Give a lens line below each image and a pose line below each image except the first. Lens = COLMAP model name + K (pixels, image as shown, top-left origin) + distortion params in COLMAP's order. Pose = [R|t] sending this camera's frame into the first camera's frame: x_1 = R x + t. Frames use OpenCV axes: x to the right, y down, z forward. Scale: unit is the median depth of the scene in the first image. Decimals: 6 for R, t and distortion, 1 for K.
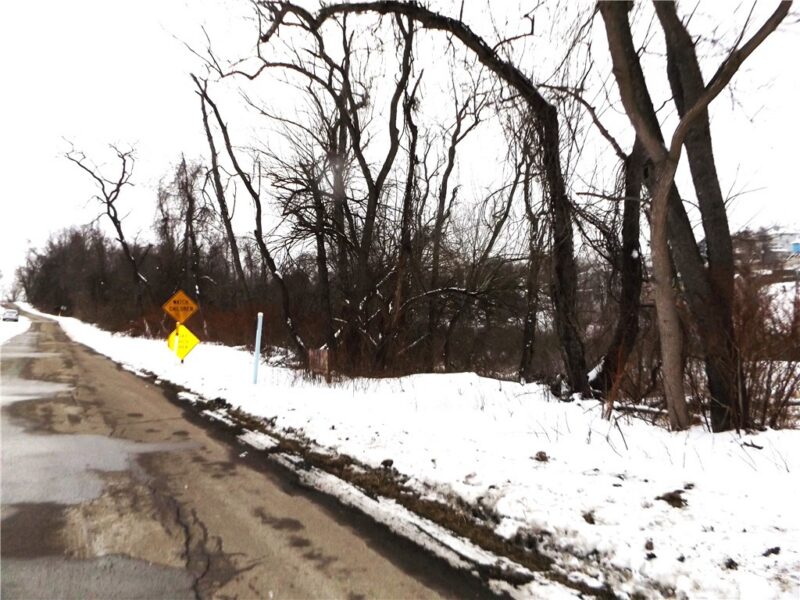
lens RADIAL K [[576.8, 0, 401.9], [0, 576.8, 311.7], [0, 0, 1]] dist [-0.028586, 0.001548]
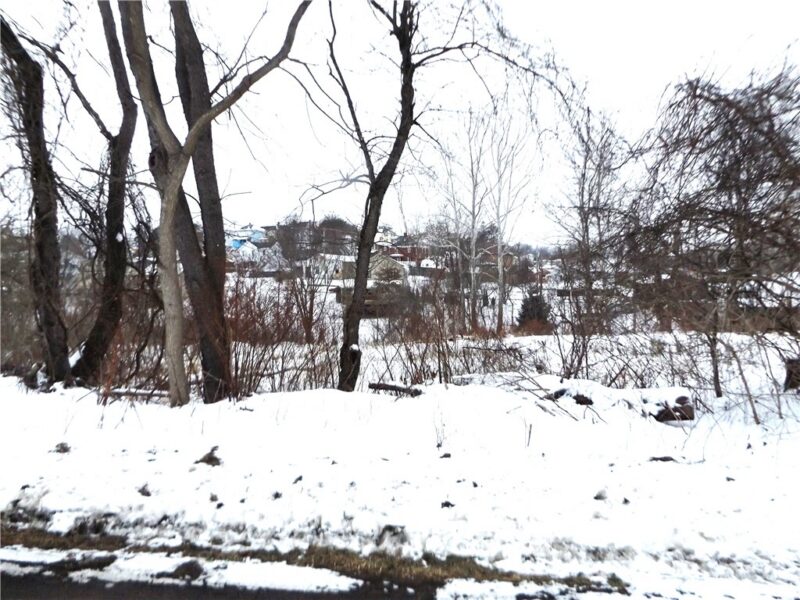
lens RADIAL K [[576.8, 0, 401.9], [0, 576.8, 311.7], [0, 0, 1]] dist [-0.028586, 0.001548]
pose [[0.628496, -0.003537, 0.777805, -0.151014], [-0.017227, 0.999681, 0.018467, 0.004169], [-0.777622, -0.025005, 0.628235, -0.007834]]
